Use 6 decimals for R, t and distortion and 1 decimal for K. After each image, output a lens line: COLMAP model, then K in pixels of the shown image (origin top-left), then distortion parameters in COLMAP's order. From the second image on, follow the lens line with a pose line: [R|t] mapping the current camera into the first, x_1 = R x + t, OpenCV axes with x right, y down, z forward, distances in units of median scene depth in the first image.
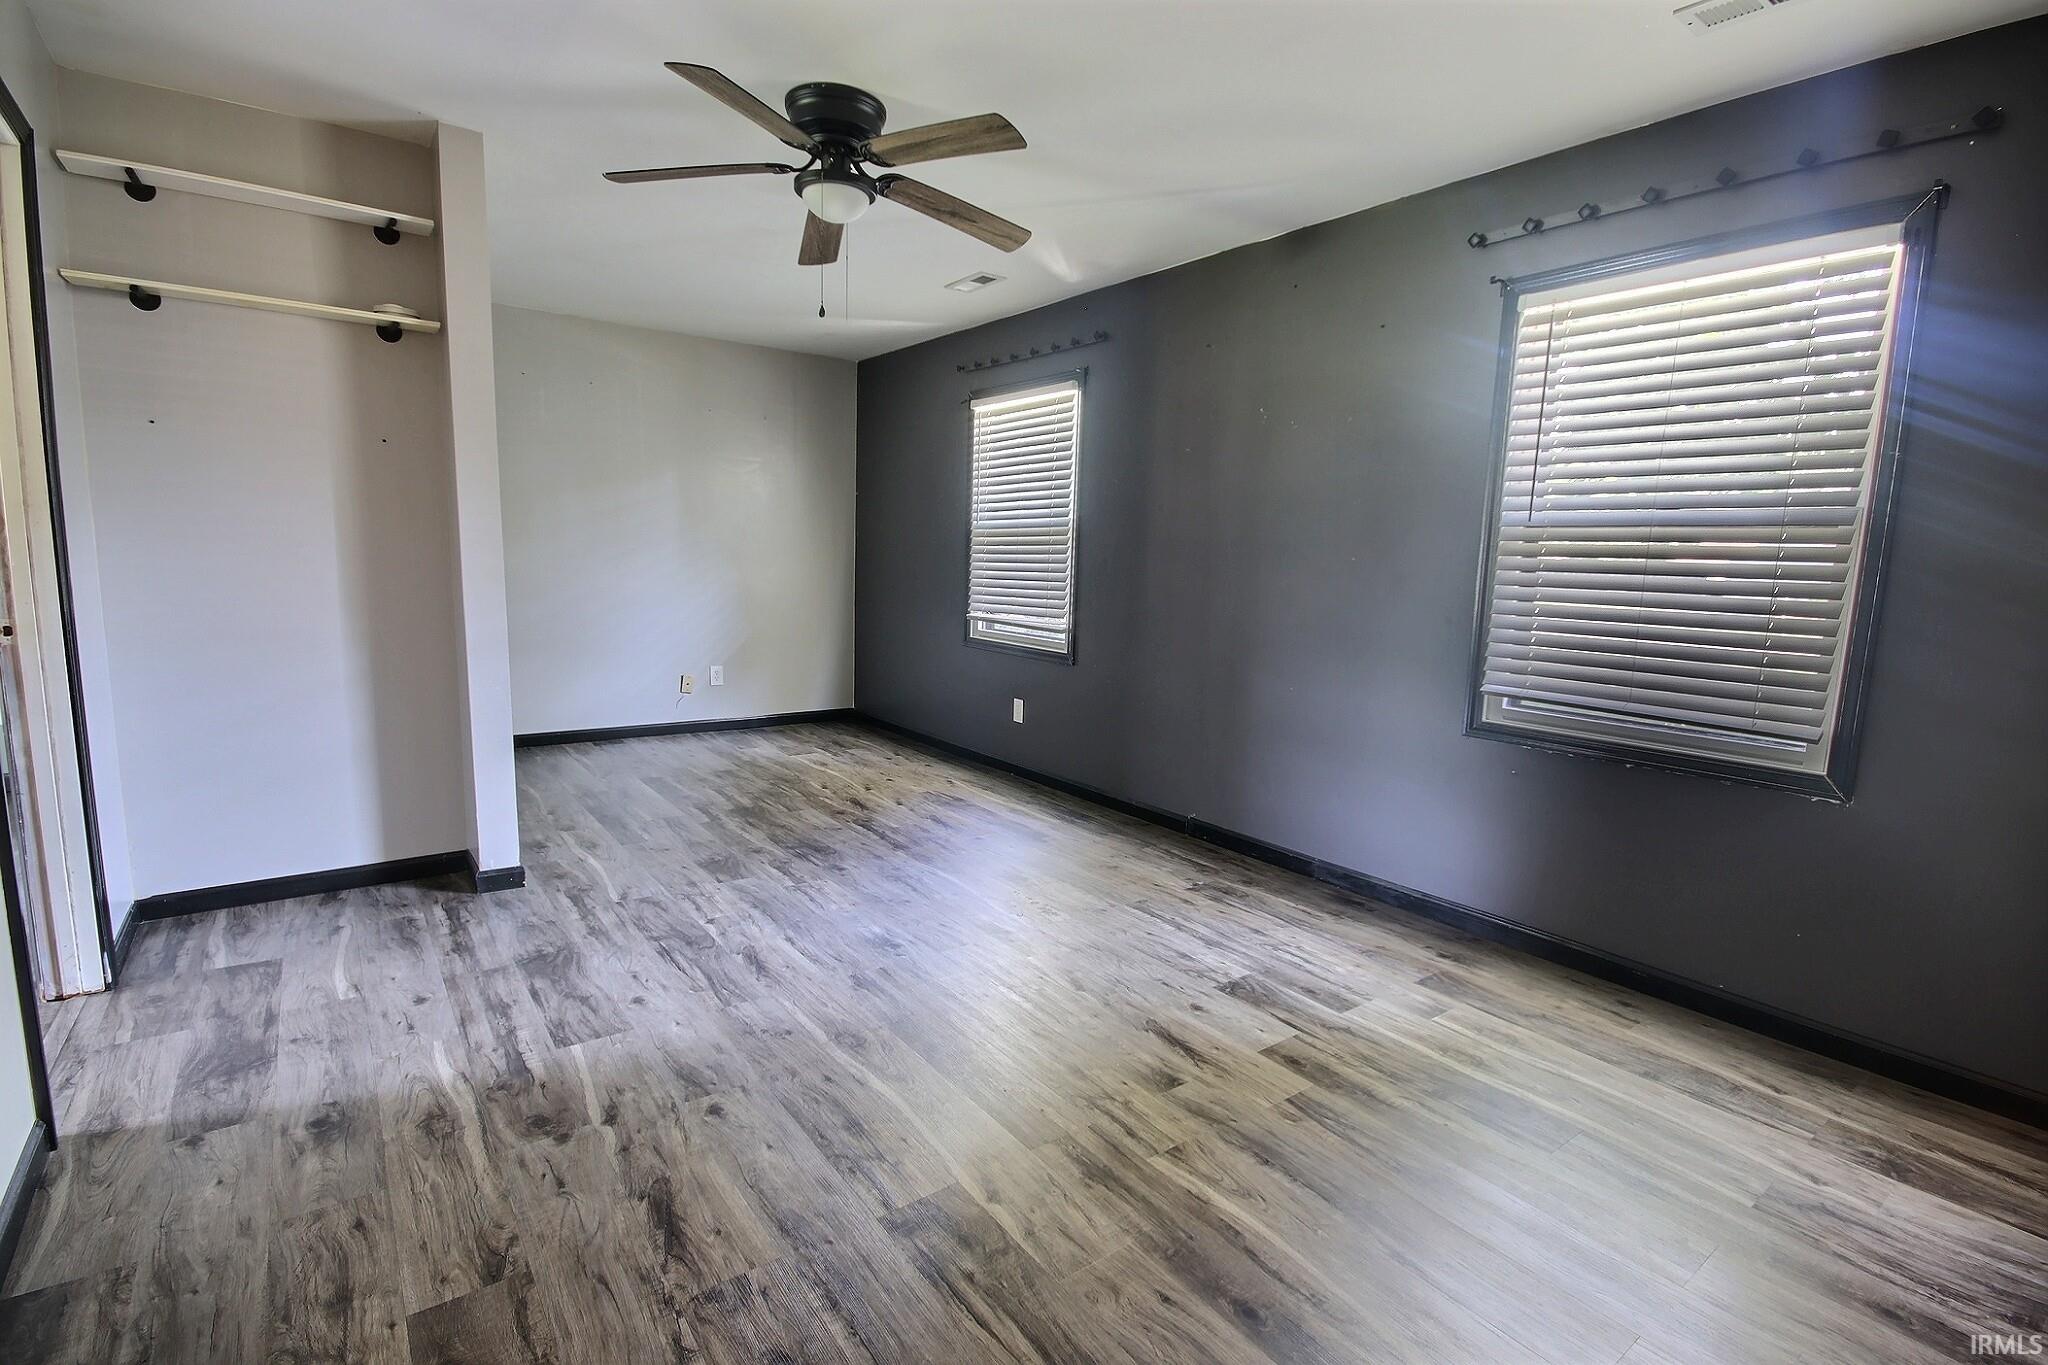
lens RADIAL K [[957.2, 0, 1024.4], [0, 957.2, 685.8], [0, 0, 1]] dist [0.000749, 0.000376]
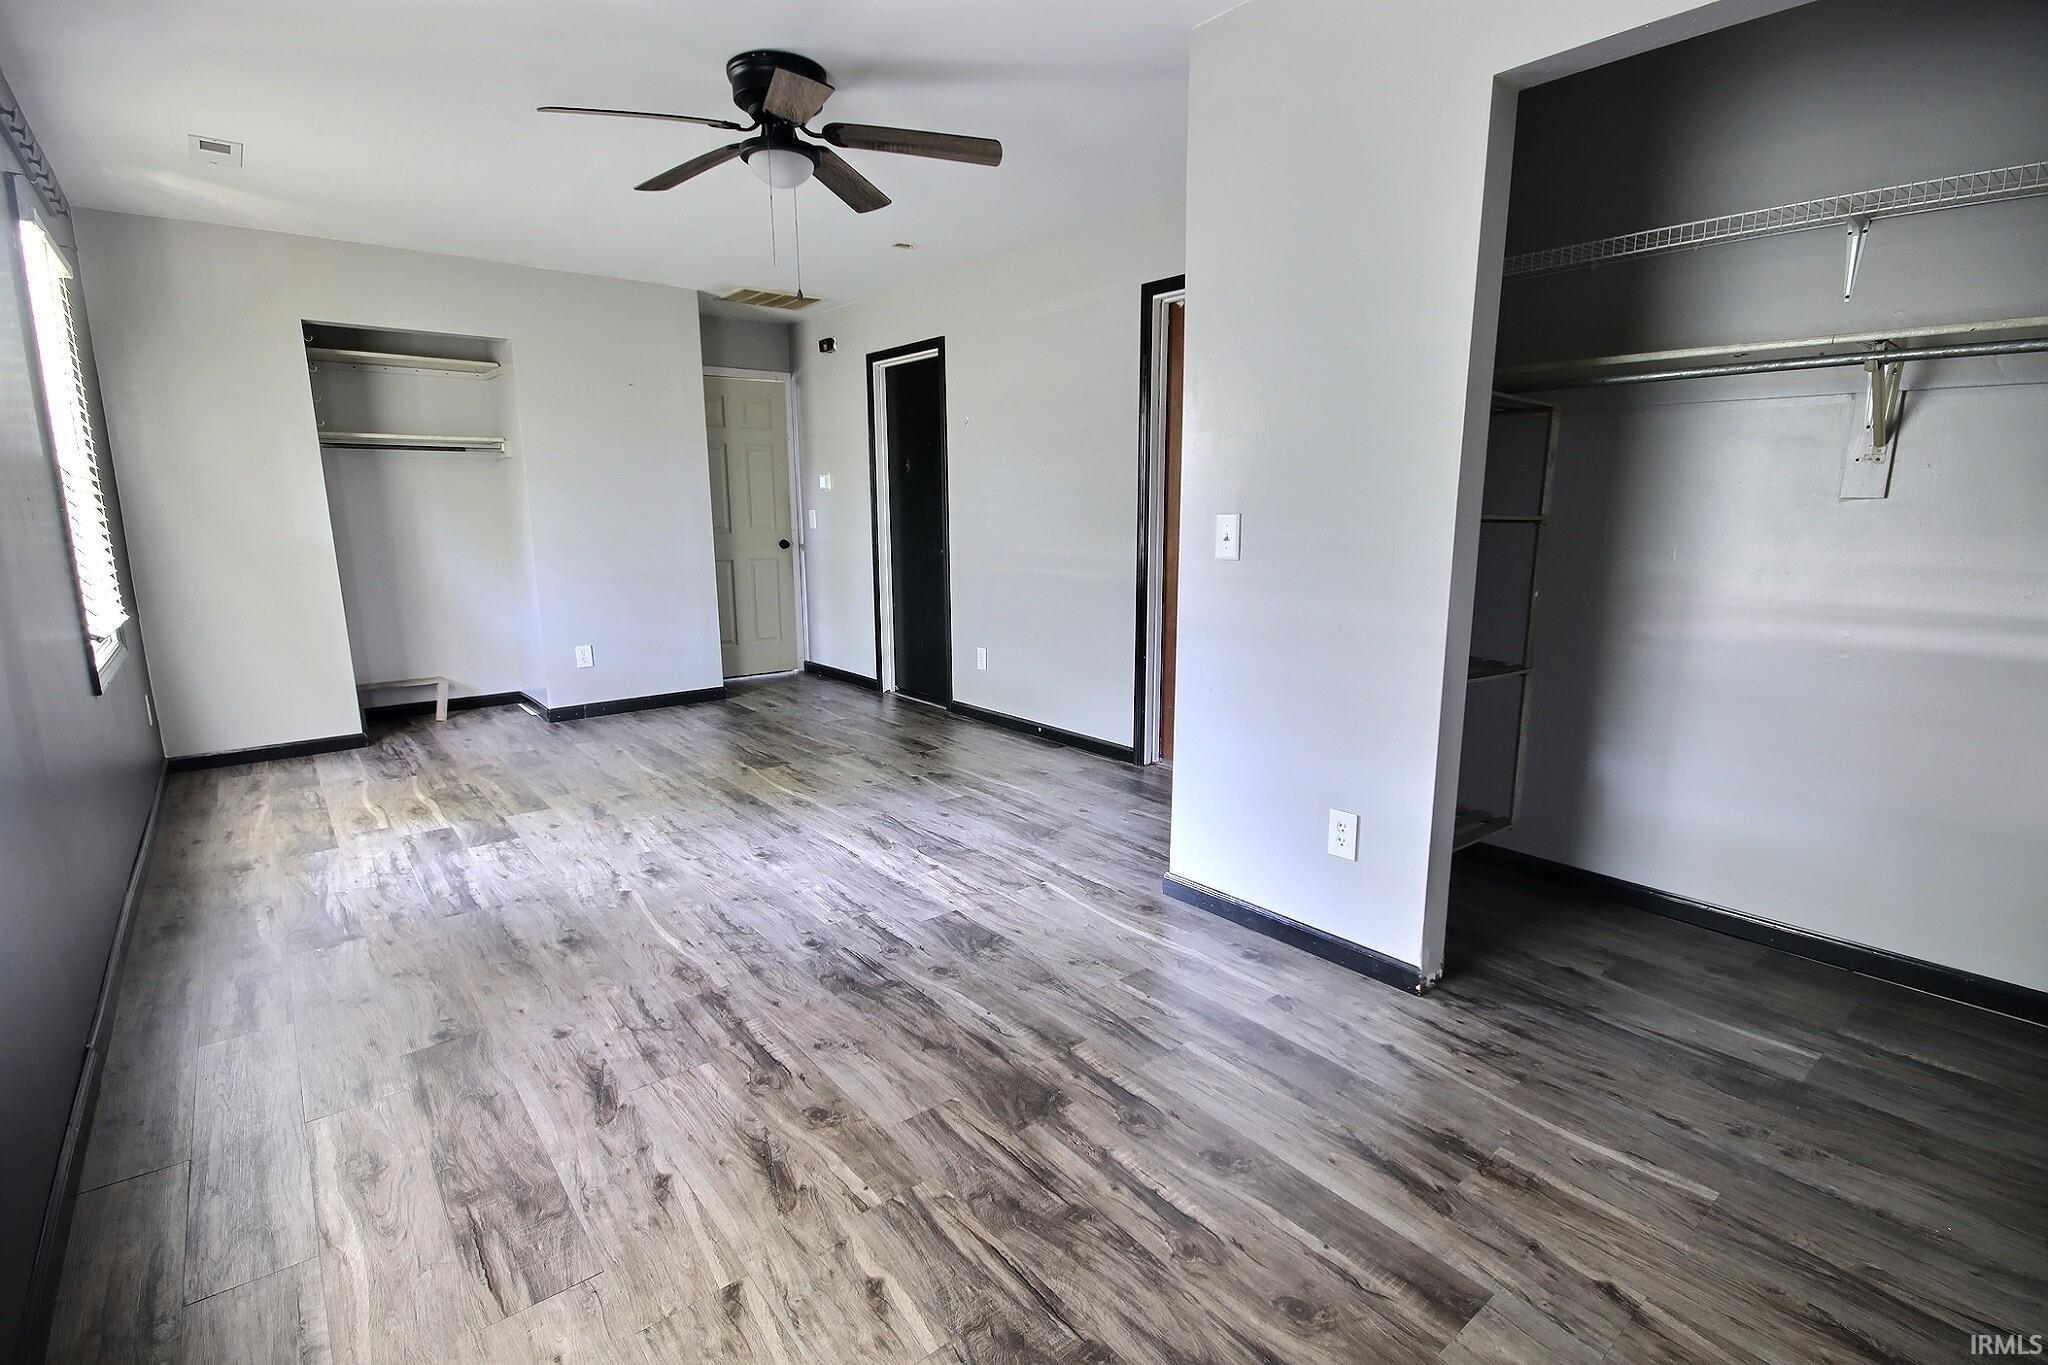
lens RADIAL K [[957.2, 0, 1029.1], [0, 957.2, 683.9], [0, 0, 1]] dist [0.000749, 0.000376]
pose [[-0.998539, -0.020277, -0.050085, -0.375342], [-0.034988, 0.948990, 0.313358, -0.278279], [0.041177, 0.314652, -0.948313, 1.940643]]
